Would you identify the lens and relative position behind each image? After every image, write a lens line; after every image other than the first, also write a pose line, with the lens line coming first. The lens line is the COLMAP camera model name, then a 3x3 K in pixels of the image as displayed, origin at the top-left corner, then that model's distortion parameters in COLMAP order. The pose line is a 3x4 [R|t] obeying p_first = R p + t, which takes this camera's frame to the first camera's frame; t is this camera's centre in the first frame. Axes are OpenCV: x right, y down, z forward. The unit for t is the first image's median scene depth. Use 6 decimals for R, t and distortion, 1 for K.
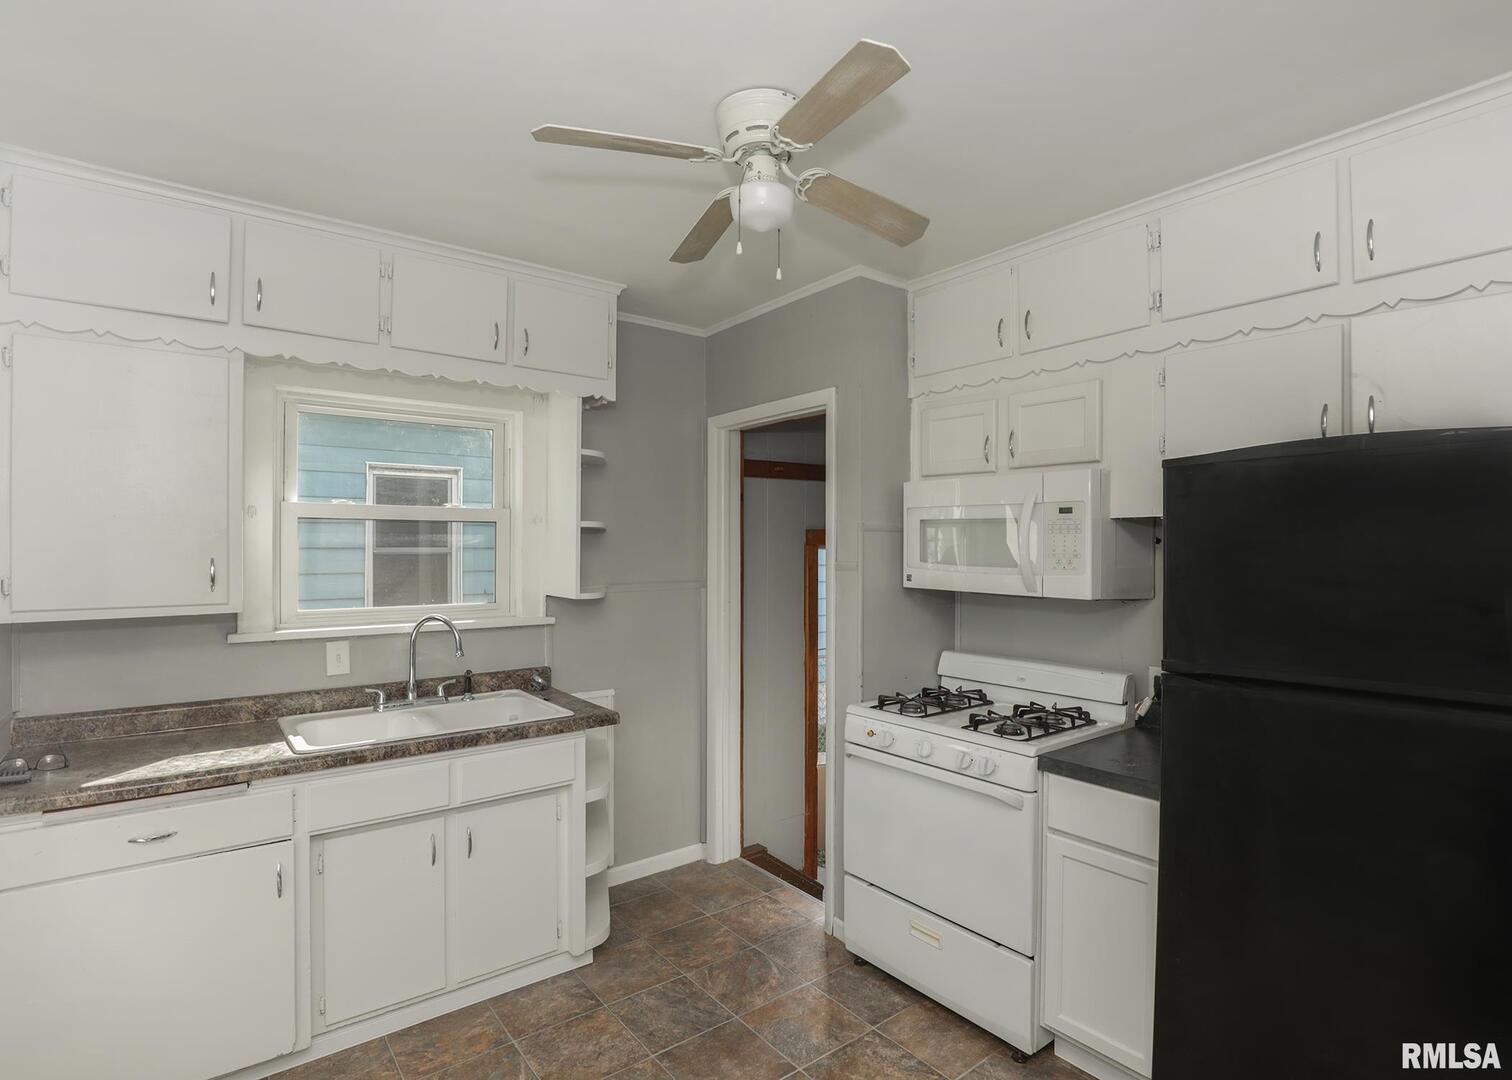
lens RADIAL K [[761.3, 0, 756.0], [0, 761.3, 540.0], [0, 0, 1]] dist [-0.027768, -0.000245]
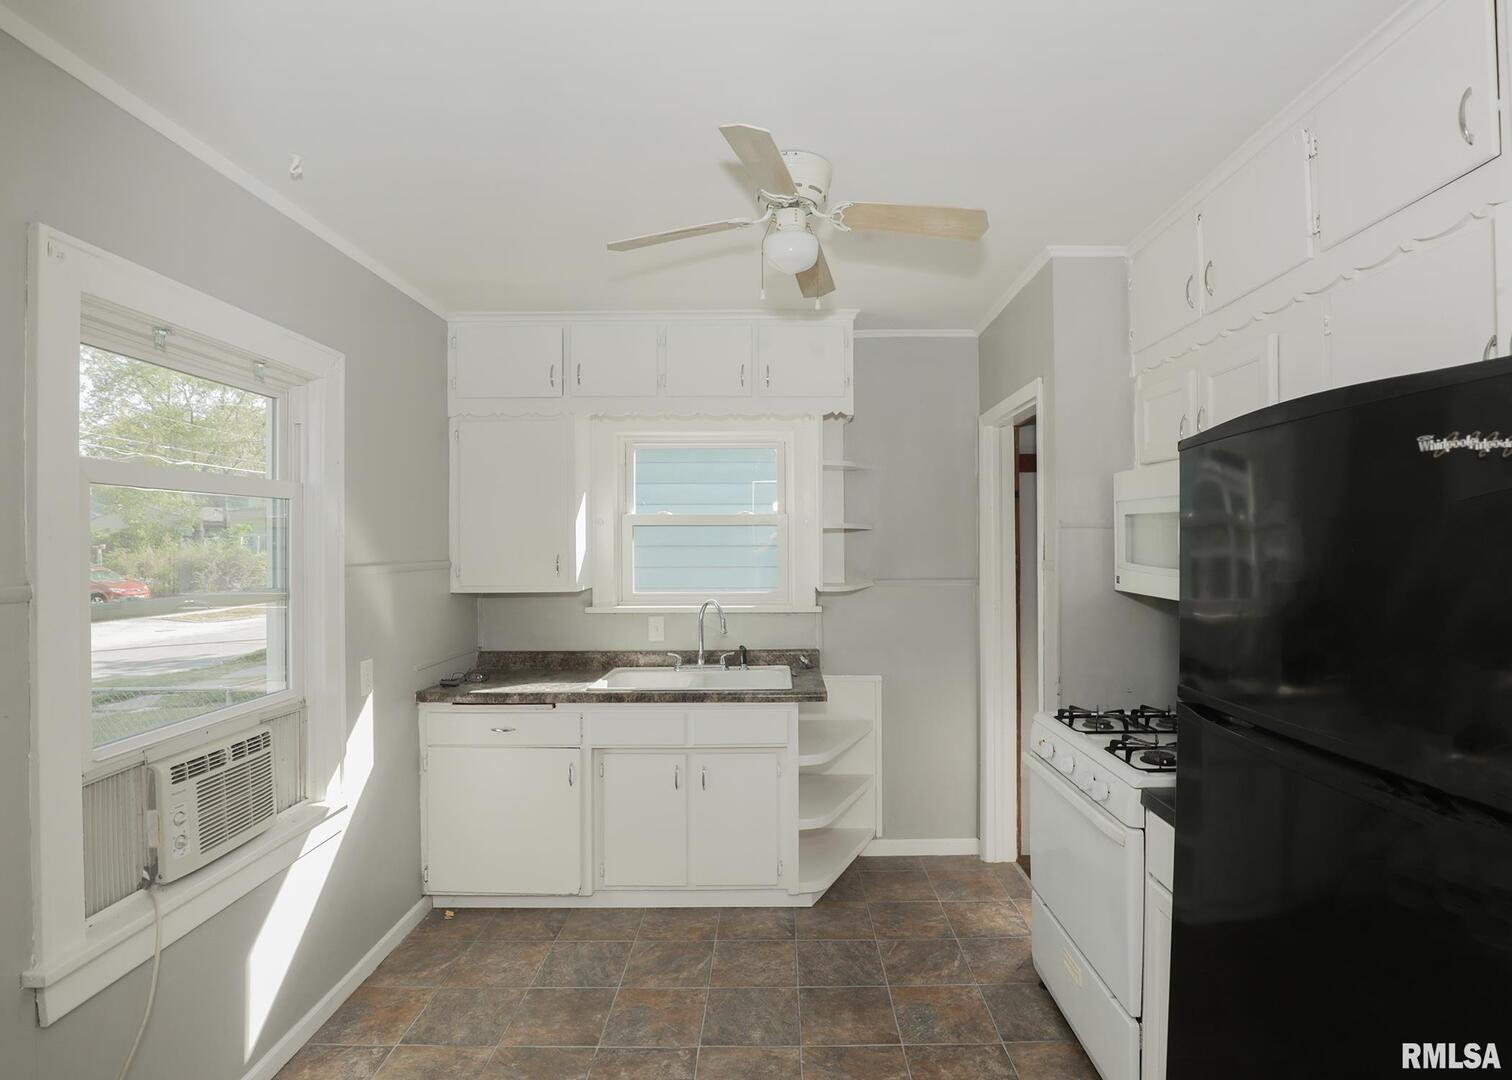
lens RADIAL K [[769.1, 0, 775.3], [0, 769.1, 534.5], [0, 0, 1]] dist [-0.027019, 0.000354]
pose [[0.789668, -0.011129, -0.613433, 0.471549], [0.010630, 0.999934, -0.004457, -0.003942], [0.613442, -0.003002, 0.789734, 0.045762]]
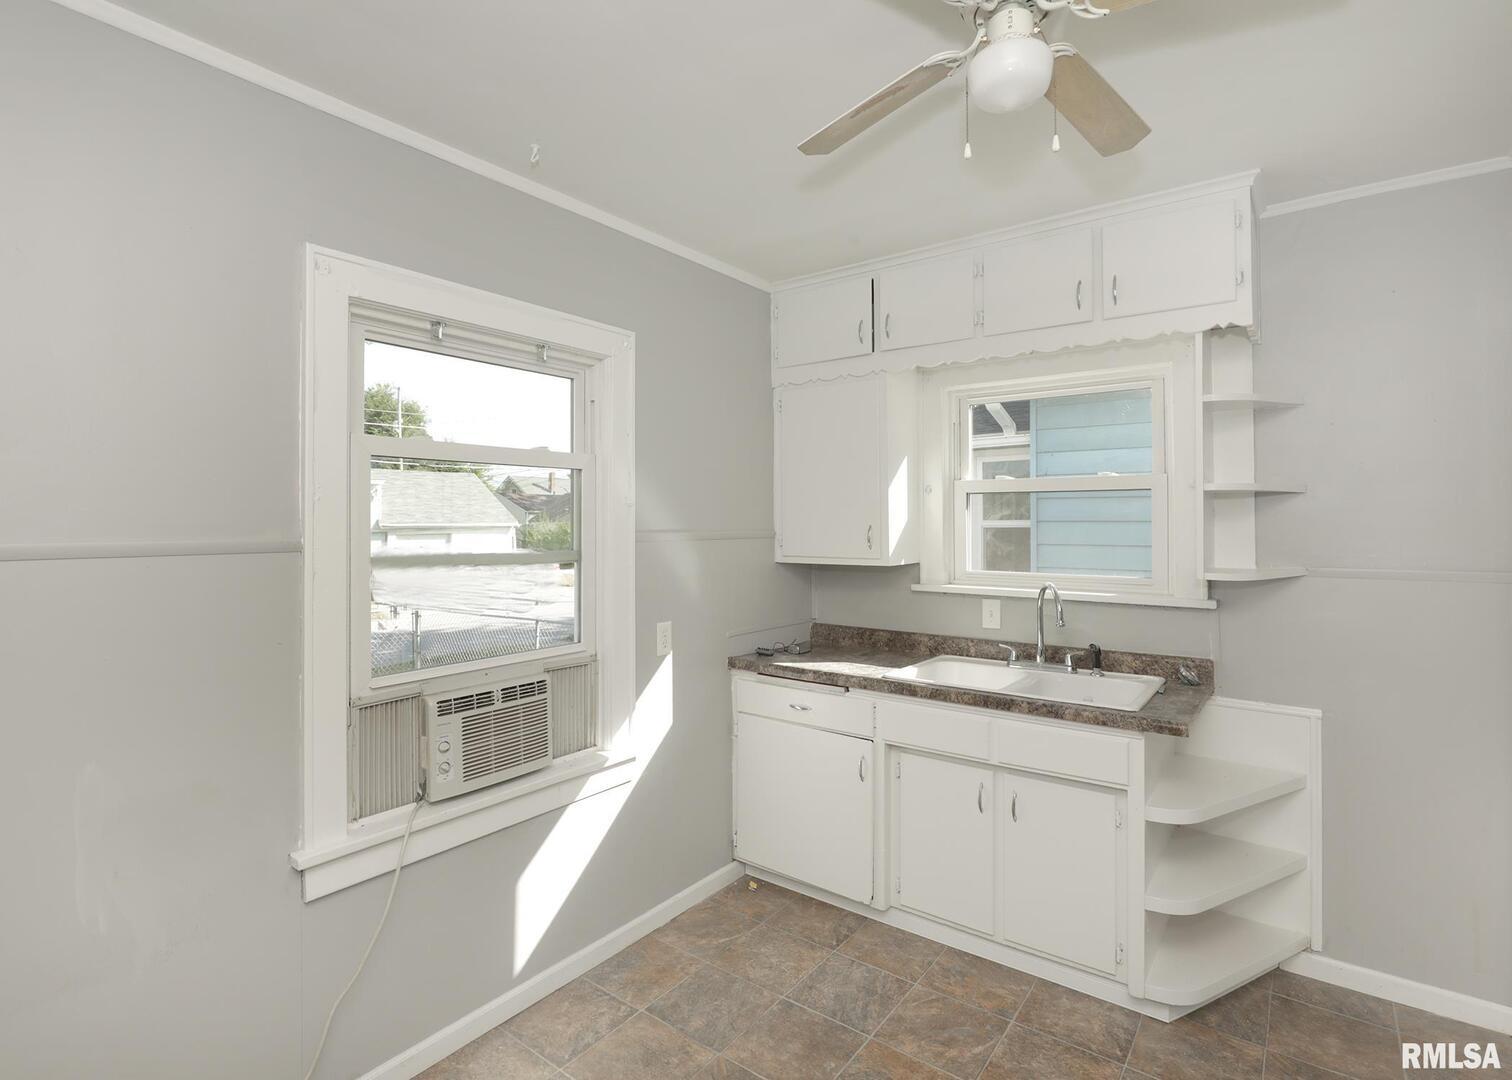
lens RADIAL K [[741.4, 0, 755.1], [0, 741.4, 509.1], [0, 0, 1]] dist [-0.012758, -0.000851]
pose [[0.262649, -0.017645, -0.964730, 0.451149], [0.007840, 0.999839, -0.016153, 0.012948], [0.964860, -0.003321, 0.262745, 0.367808]]
